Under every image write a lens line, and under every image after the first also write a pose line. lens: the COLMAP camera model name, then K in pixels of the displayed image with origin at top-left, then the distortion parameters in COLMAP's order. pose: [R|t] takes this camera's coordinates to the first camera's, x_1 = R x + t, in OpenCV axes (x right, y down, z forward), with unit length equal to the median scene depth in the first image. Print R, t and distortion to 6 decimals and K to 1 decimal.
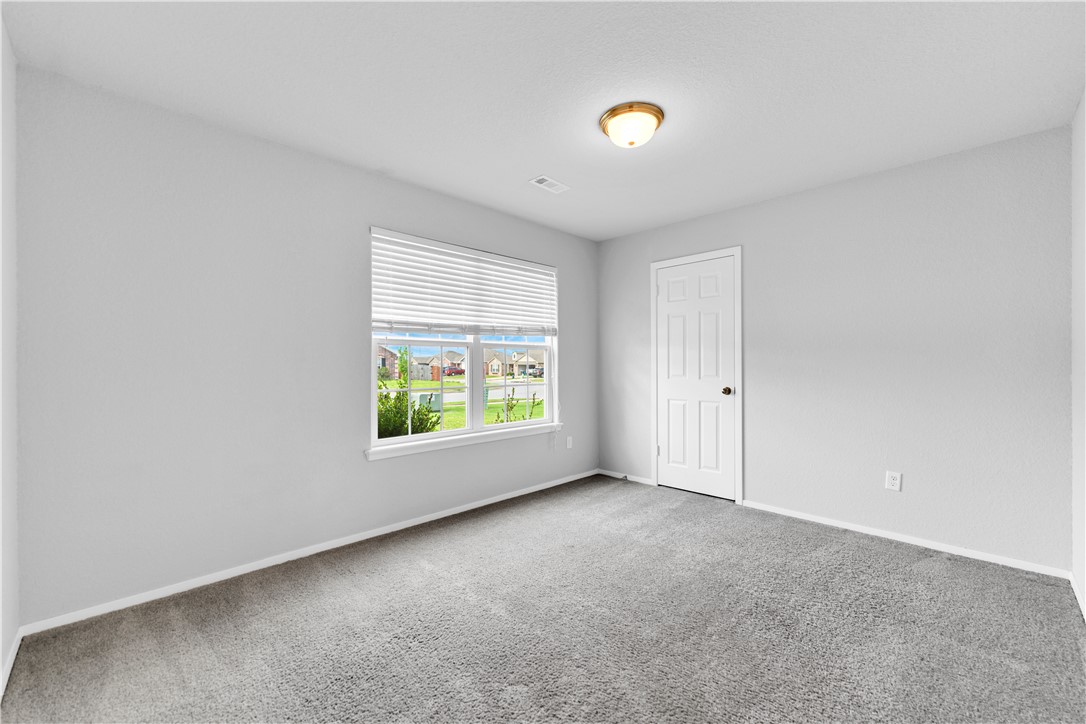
lens RADIAL K [[437.1, 0, 537.8], [0, 437.1, 364.7], [0, 0, 1]] dist [0.000502, -0.000216]
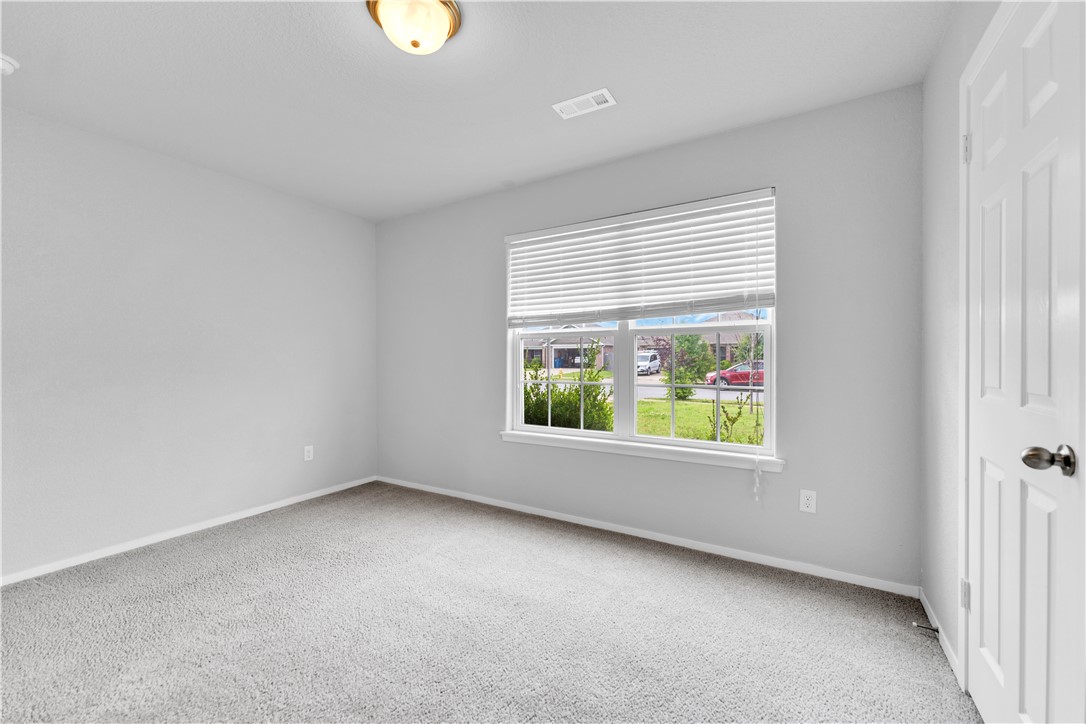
lens RADIAL K [[443.7, 0, 538.5], [0, 443.7, 363.5], [0, 0, 1]] dist [0.006113, -0.000005]
pose [[0.234662, 0.005413, -0.972062, 0.646710], [-0.002223, 0.999985, 0.005032, 0.008526], [0.972074, 0.000980, 0.234671, 0.678391]]
